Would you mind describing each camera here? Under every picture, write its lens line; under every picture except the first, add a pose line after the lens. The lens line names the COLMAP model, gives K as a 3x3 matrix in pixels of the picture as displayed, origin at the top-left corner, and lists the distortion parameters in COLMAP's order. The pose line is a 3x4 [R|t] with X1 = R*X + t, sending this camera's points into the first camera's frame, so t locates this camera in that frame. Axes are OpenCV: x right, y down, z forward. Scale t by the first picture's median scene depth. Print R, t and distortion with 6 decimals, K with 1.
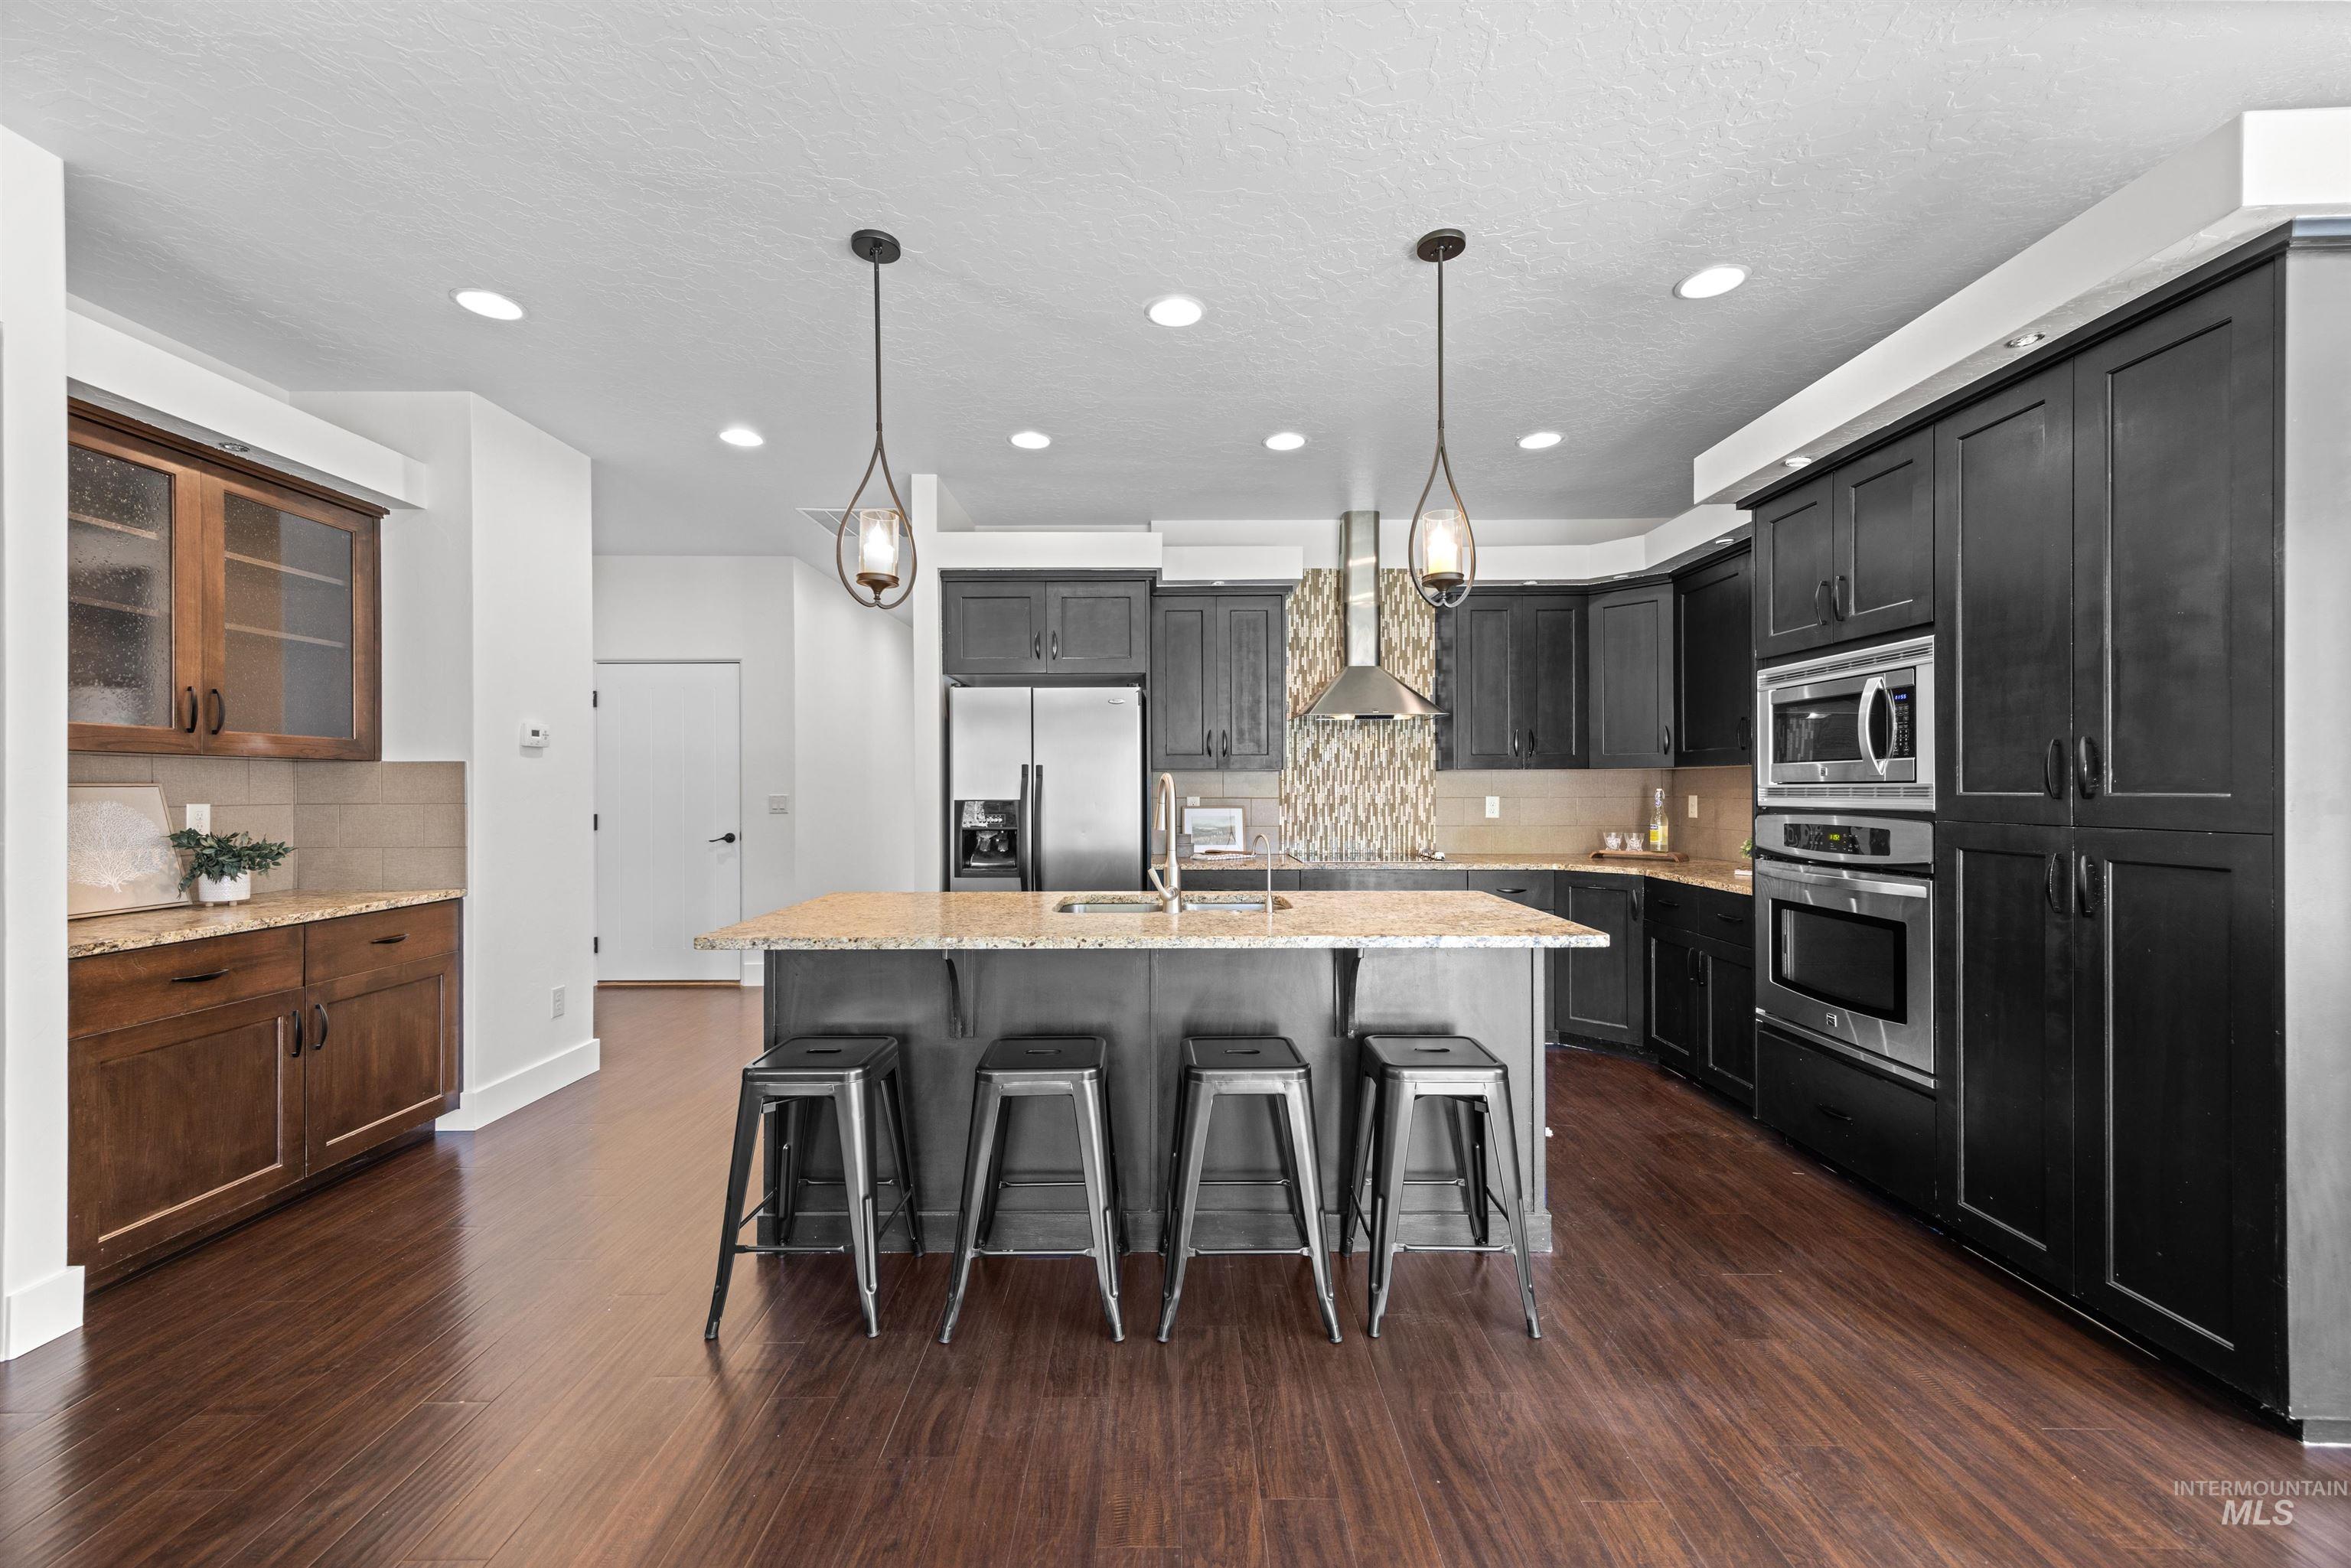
lens RADIAL K [[928.0, 0, 1174.8], [0, 928.0, 787.6], [0, 0, 1]] dist [0.006650, 0.000127]
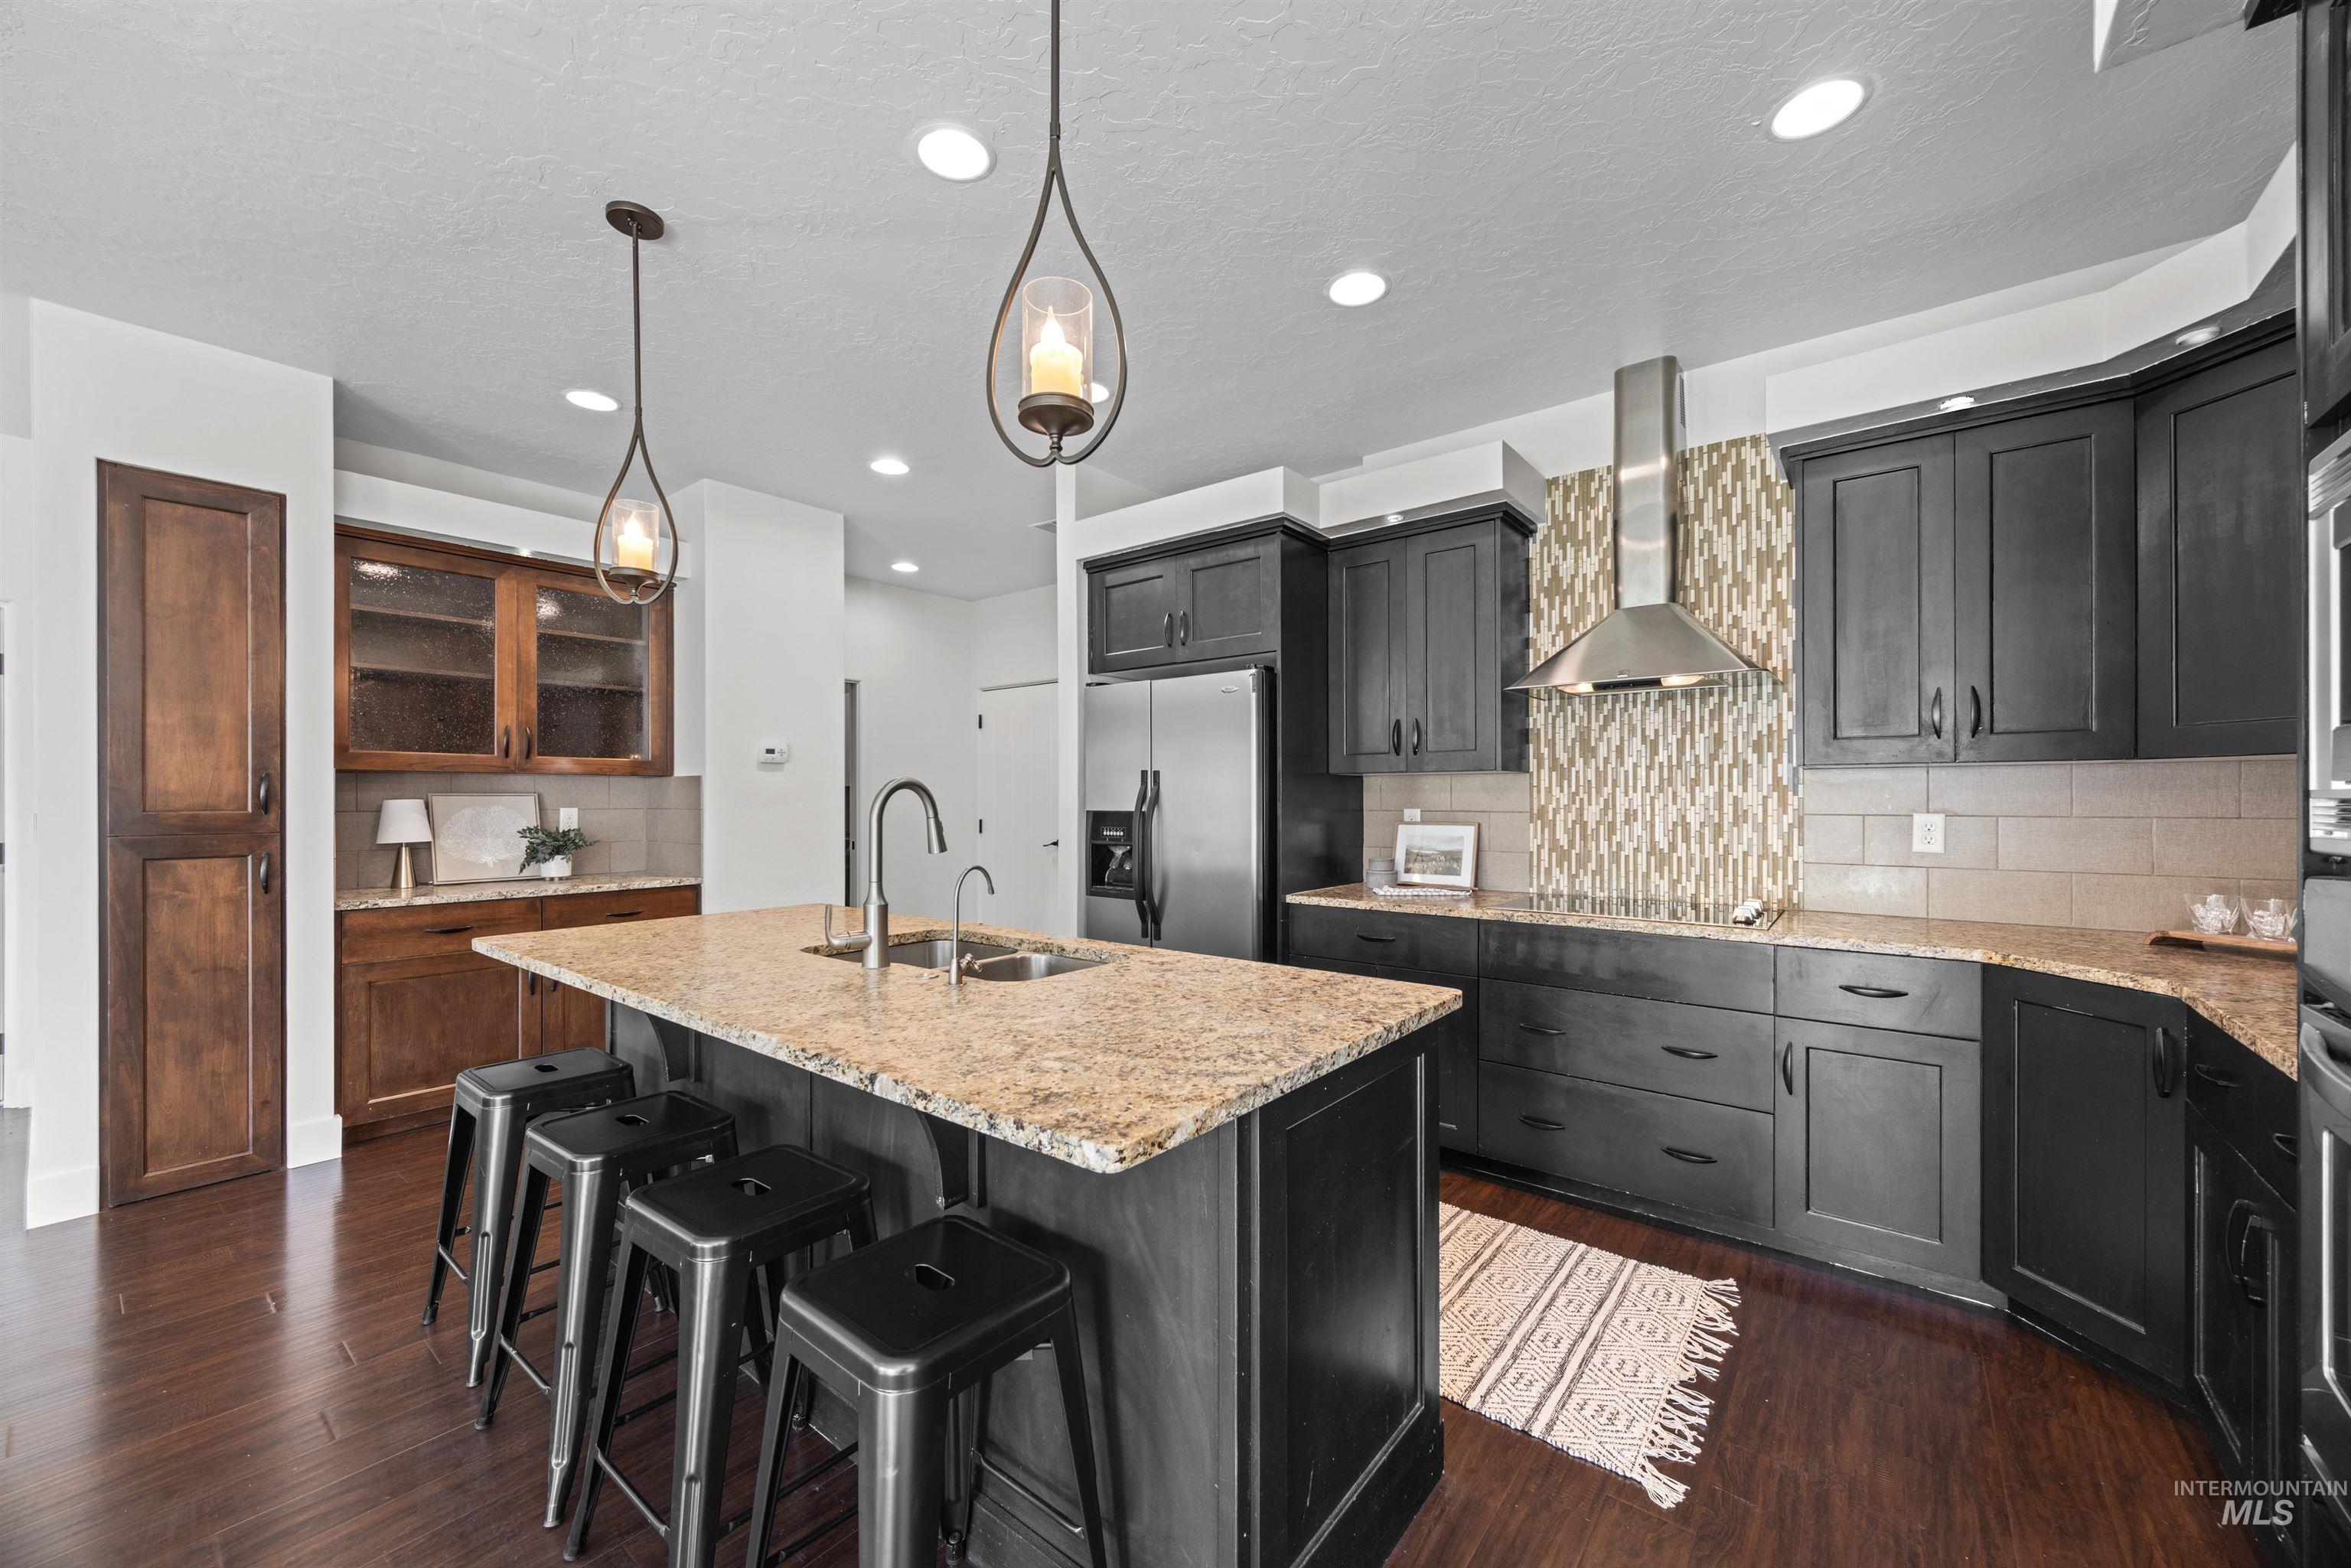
lens RADIAL K [[899.0, 0, 1177.6], [0, 899.0, 800.0], [0, 0, 1]] dist [0.000180, -0.000080]
pose [[0.780353, 0.002932, -0.625332, 0.501559], [-0.000986, 0.999994, 0.003458, 0.000092], [0.625338, -0.002082, 0.780351, 0.472430]]
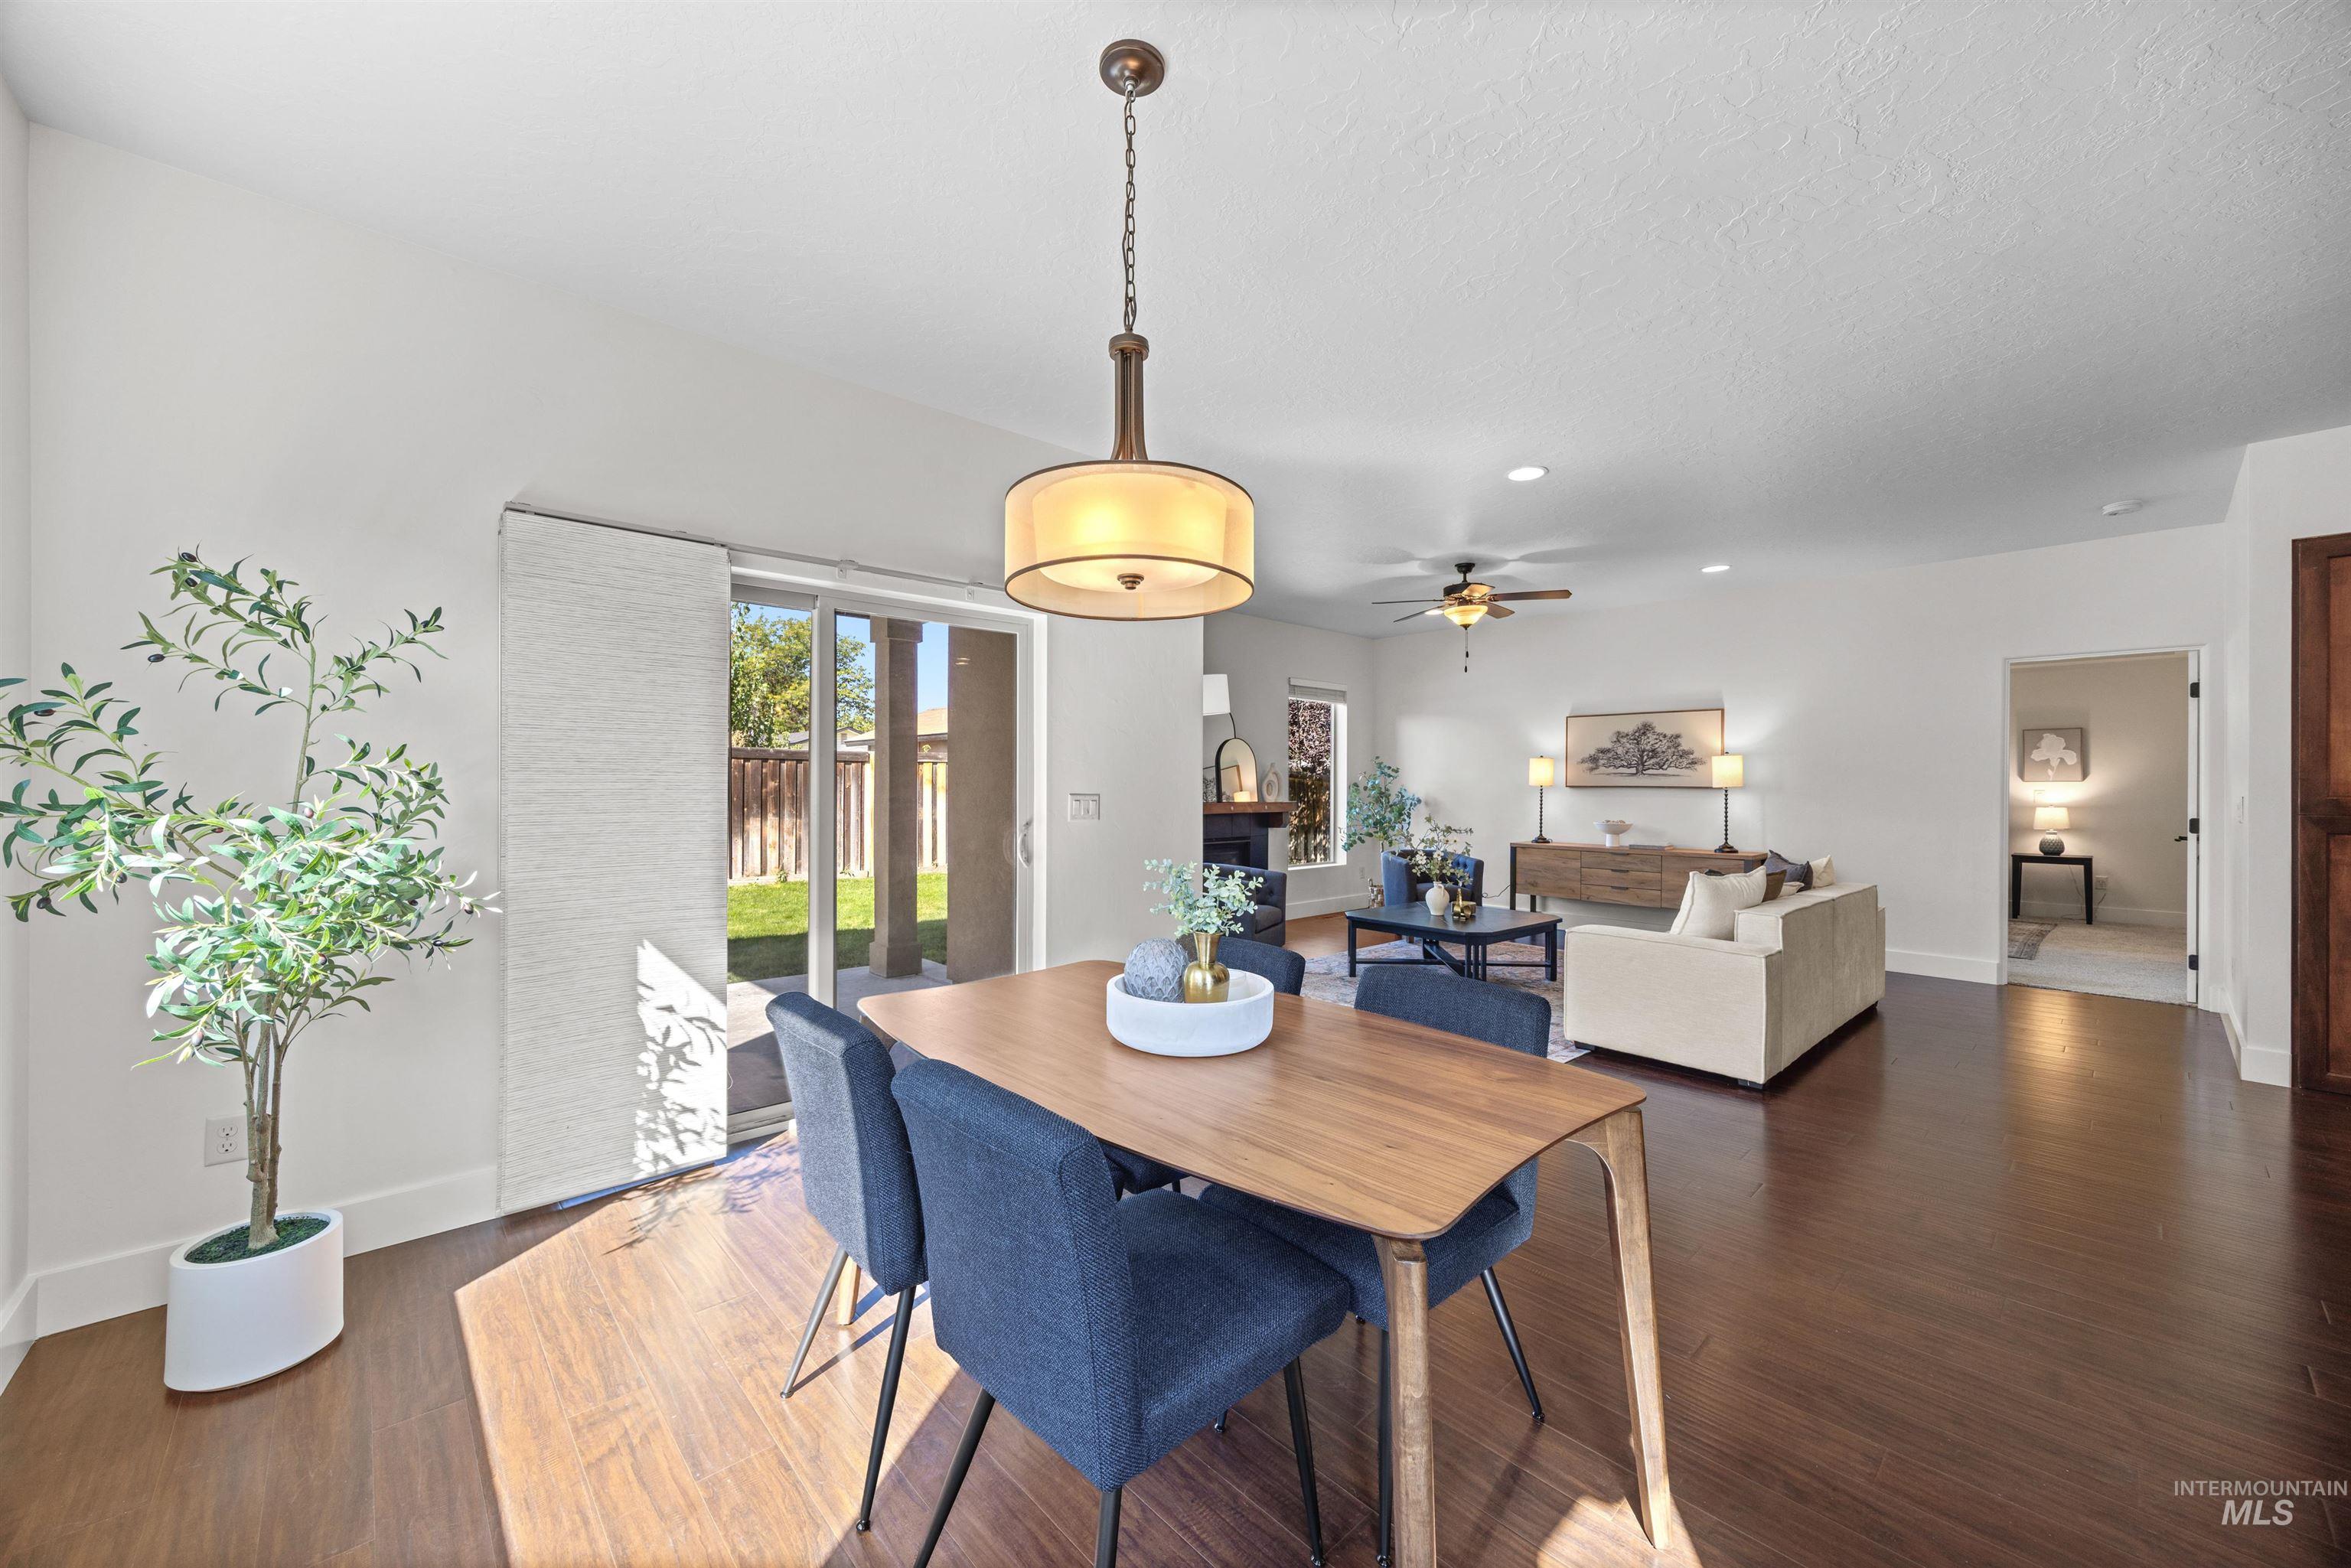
lens RADIAL K [[902.9, 0, 1175.5], [0, 902.9, 784.0], [0, 0, 1]] dist [0.013126, -0.000035]
pose [[-0.734903, 0.000421, -0.678172, 1.037876], [-0.001431, 0.999997, 0.002172, -0.001948], [0.678170, 0.002567, -0.734900, 0.395375]]
